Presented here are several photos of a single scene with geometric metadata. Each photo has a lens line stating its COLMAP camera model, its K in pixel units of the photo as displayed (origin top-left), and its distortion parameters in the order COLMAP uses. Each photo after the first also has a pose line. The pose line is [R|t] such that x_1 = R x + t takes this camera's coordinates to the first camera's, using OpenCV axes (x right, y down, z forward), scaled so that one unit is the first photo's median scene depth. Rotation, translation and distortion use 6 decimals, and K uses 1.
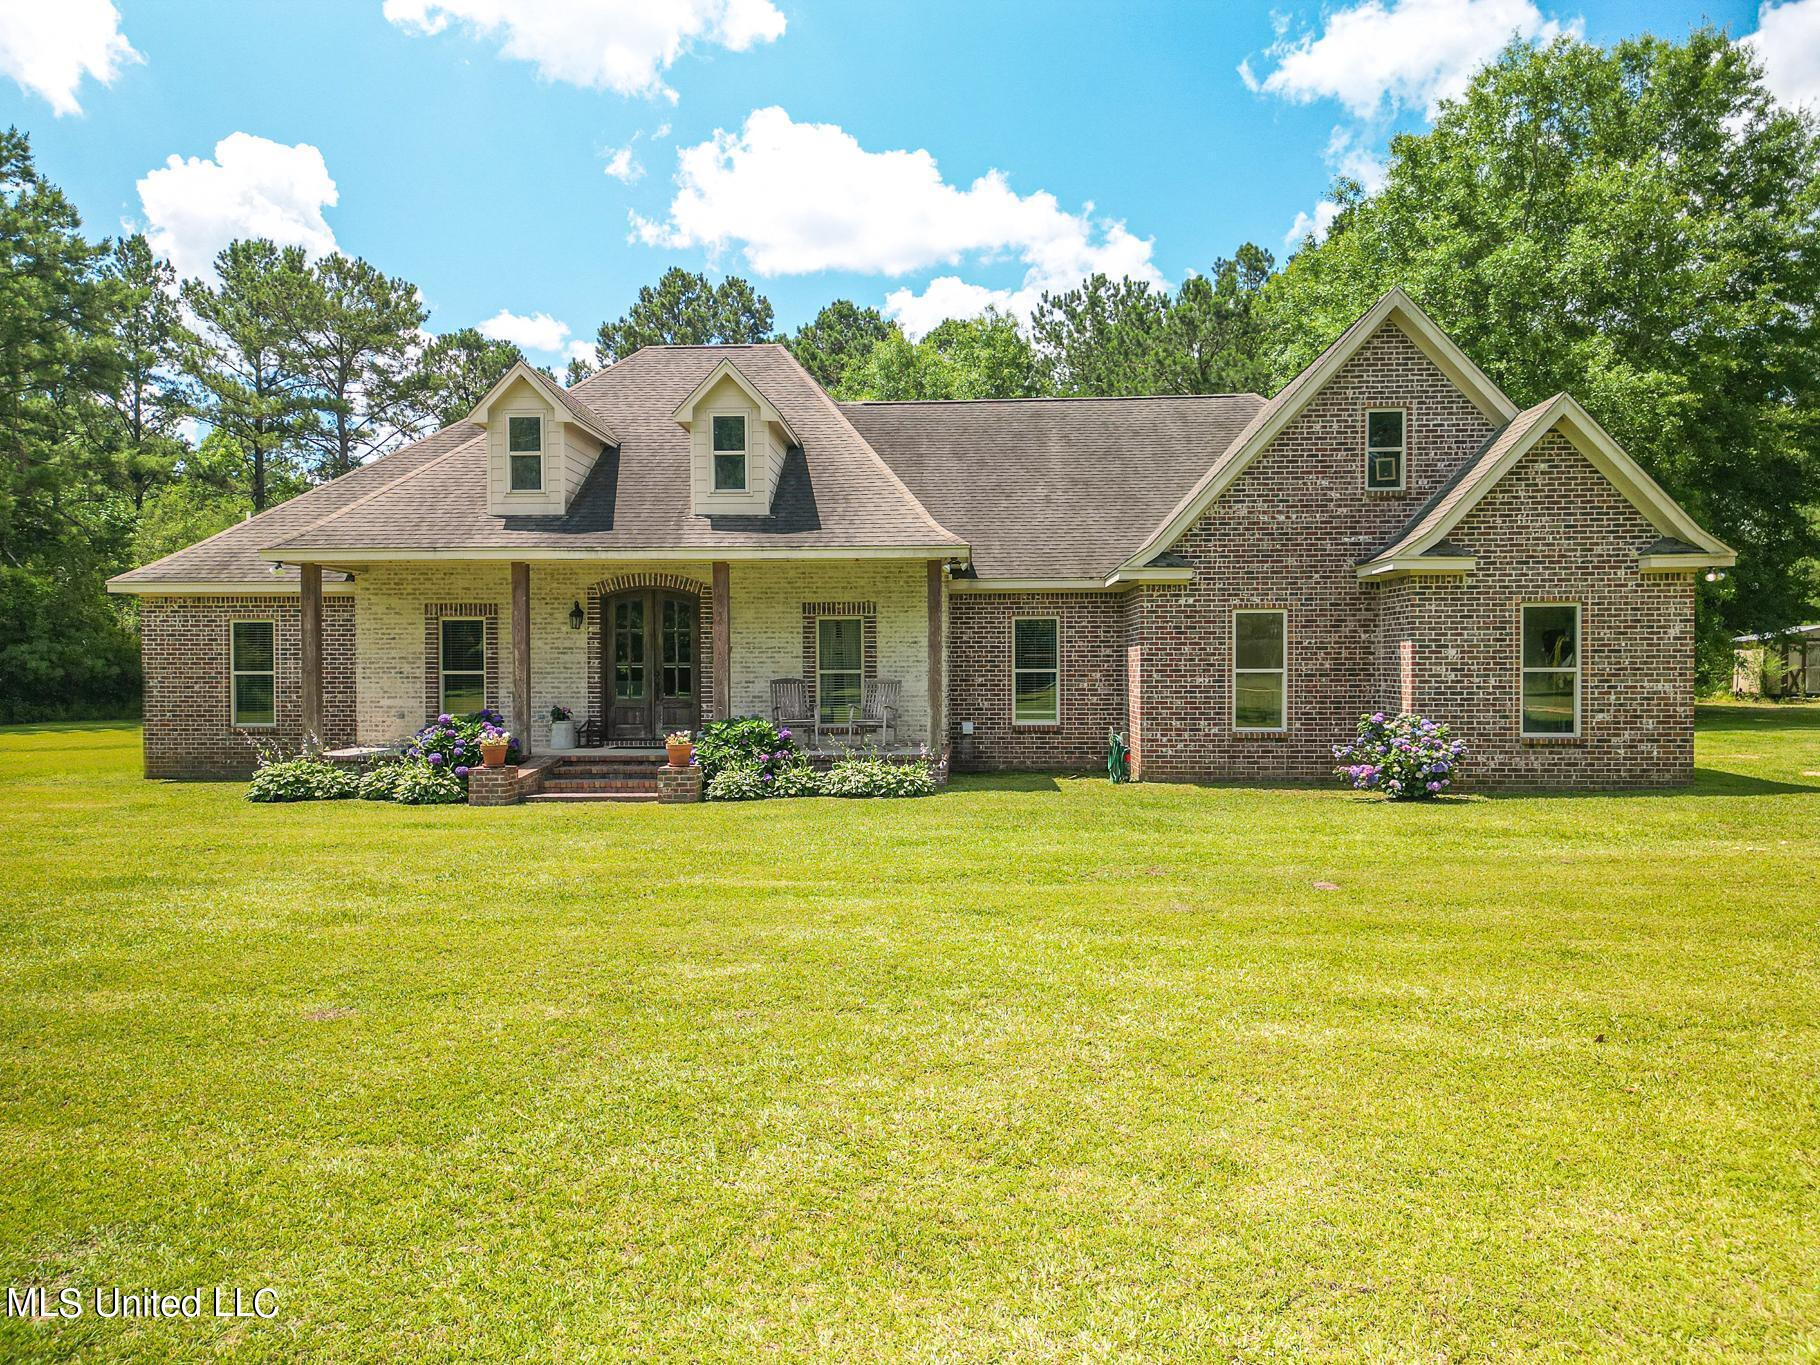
lens RADIAL K [[1274.8, 0, 910.0], [0, 1274.8, 682.5], [0, 0, 1]] dist [0.061523, 0.001301]
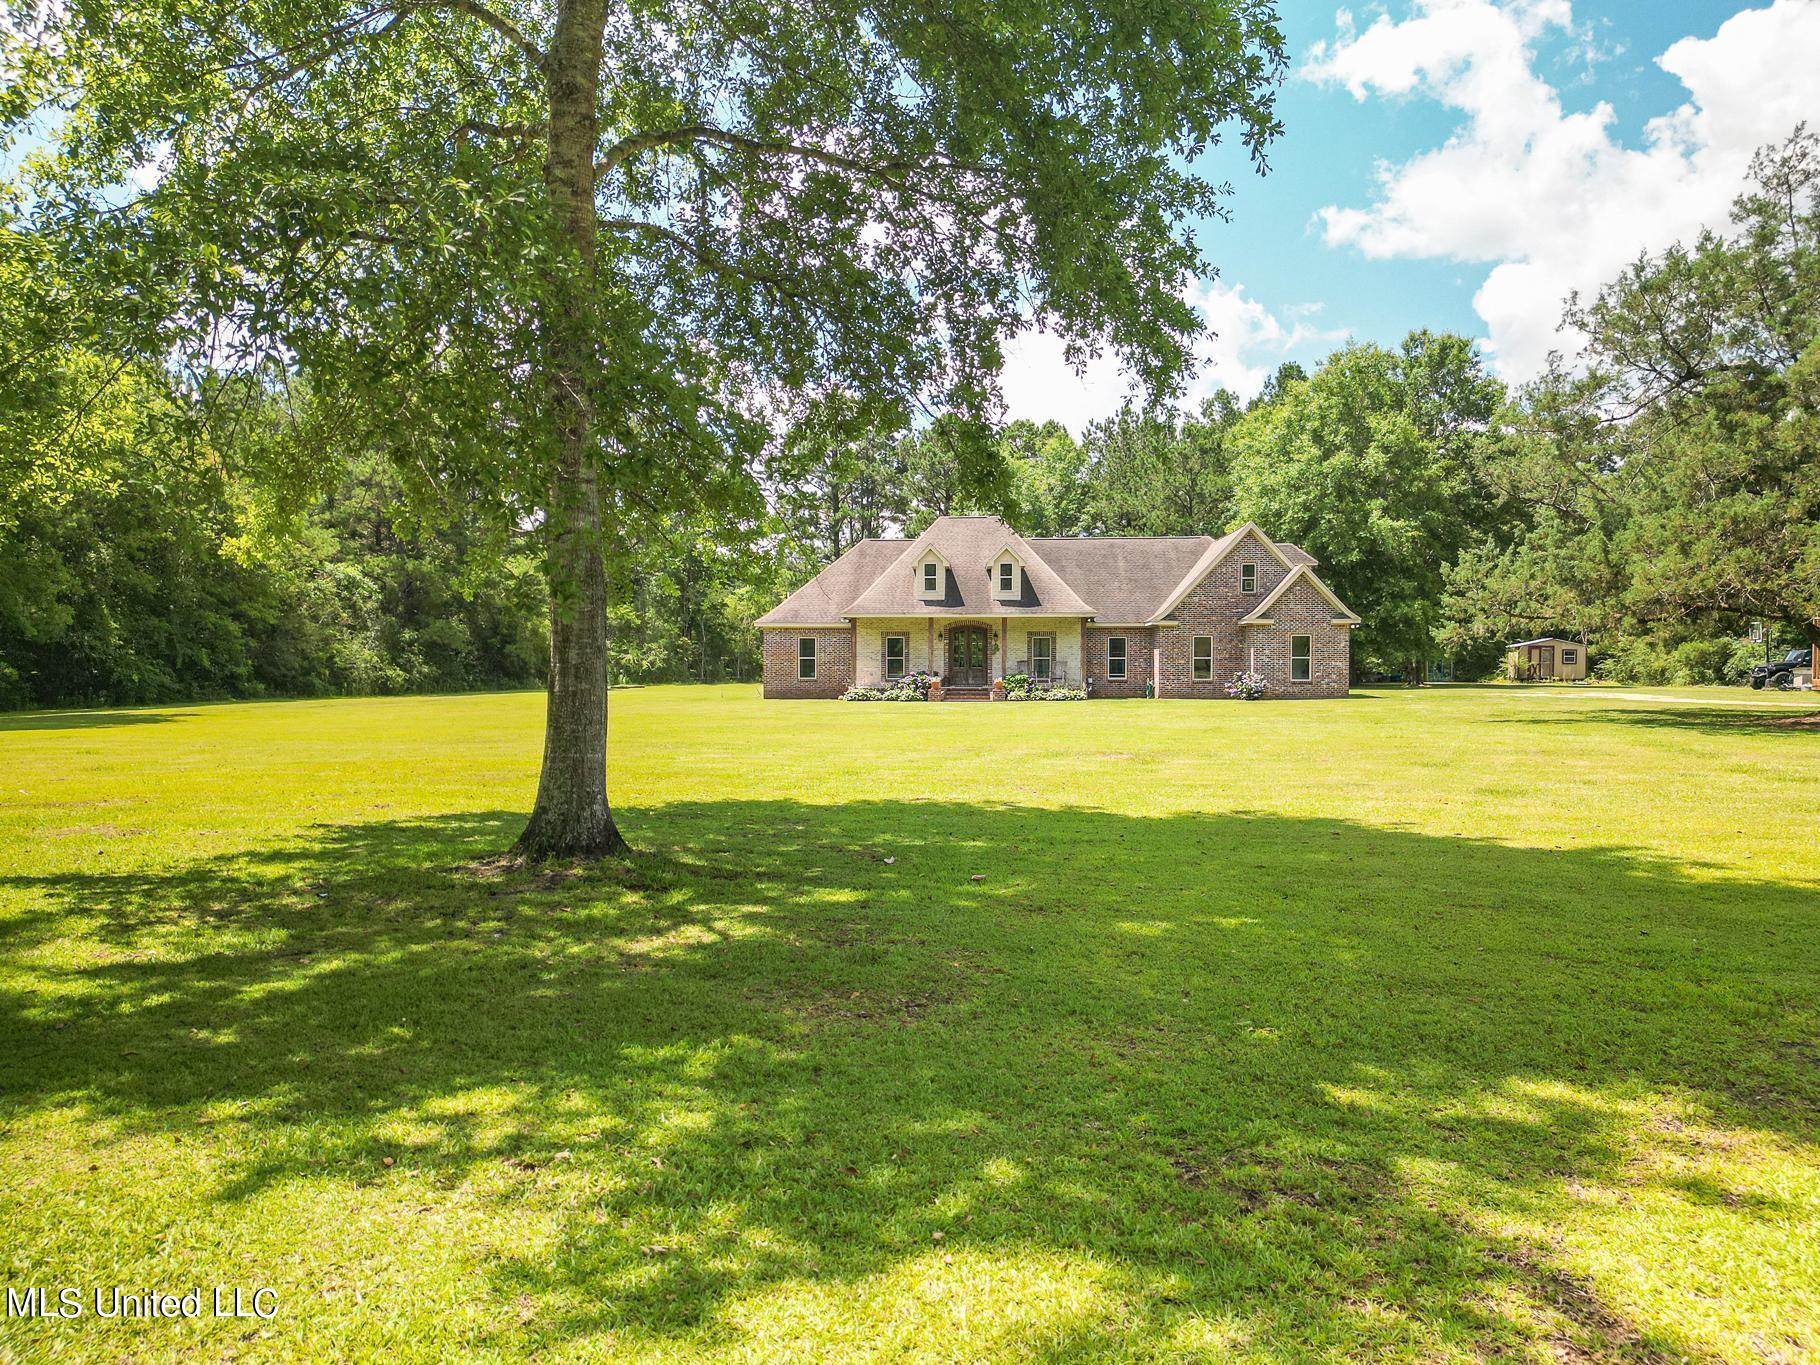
lens RADIAL K [[1264.2, 0, 910.0], [0, 1264.2, 682.5], [0, 0, 1]] dist [0.099376, -0.000899]
pose [[0.999978, 0.004997, -0.004315, -0.316700], [-0.005000, 0.999987, -0.000729, 0.044800], [0.004311, 0.000750, 0.999990, -1.599249]]
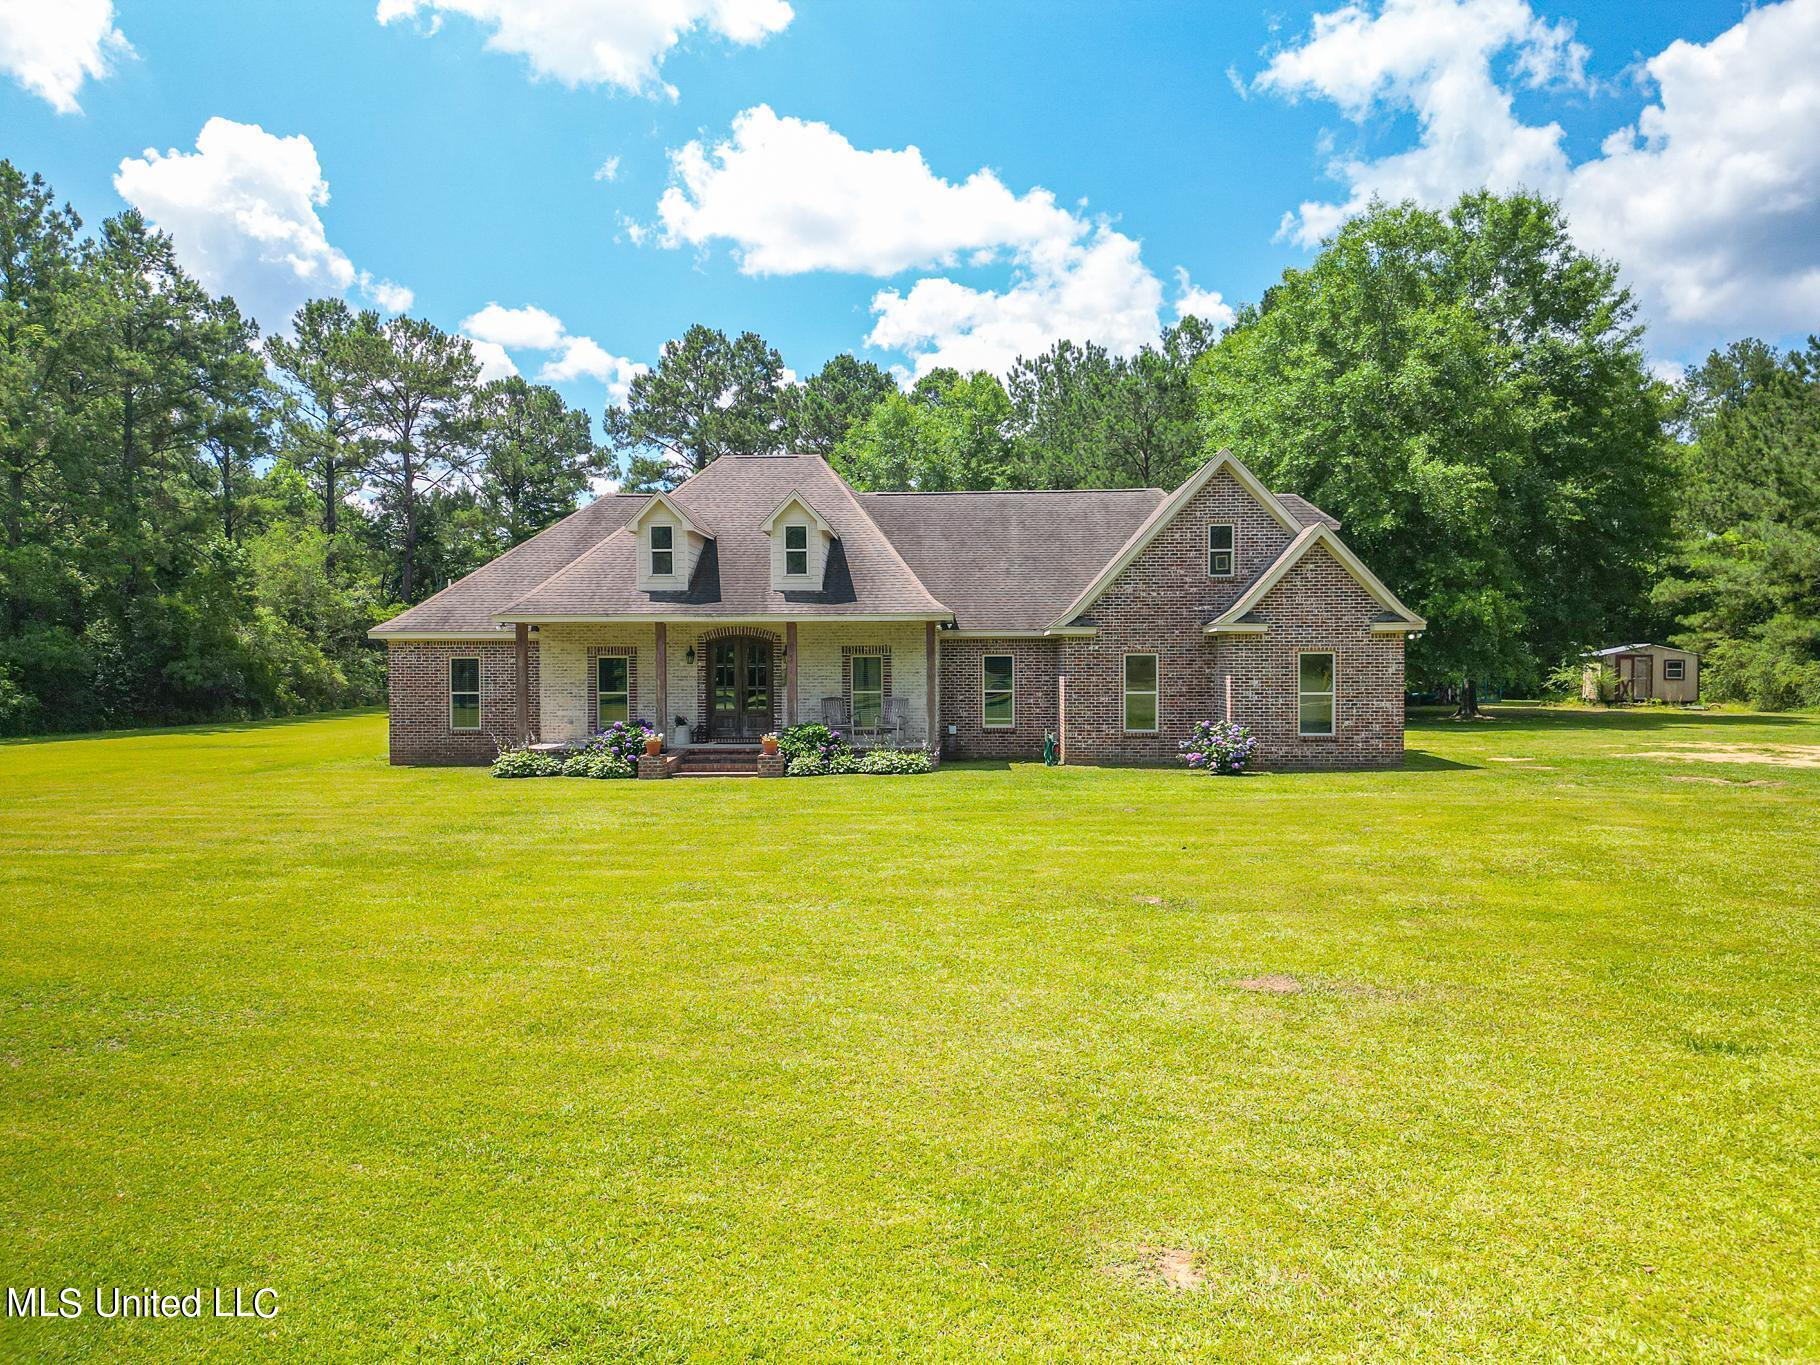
lens RADIAL K [[1264.2, 0, 910.0], [0, 1264.2, 682.5], [0, 0, 1]] dist [0.099376, -0.000899]
pose [[0.999955, -0.000955, 0.009440, -0.018761], [0.000946, 0.999999, 0.000946, -0.021669], [-0.009441, -0.000937, 0.999955, -0.489675]]
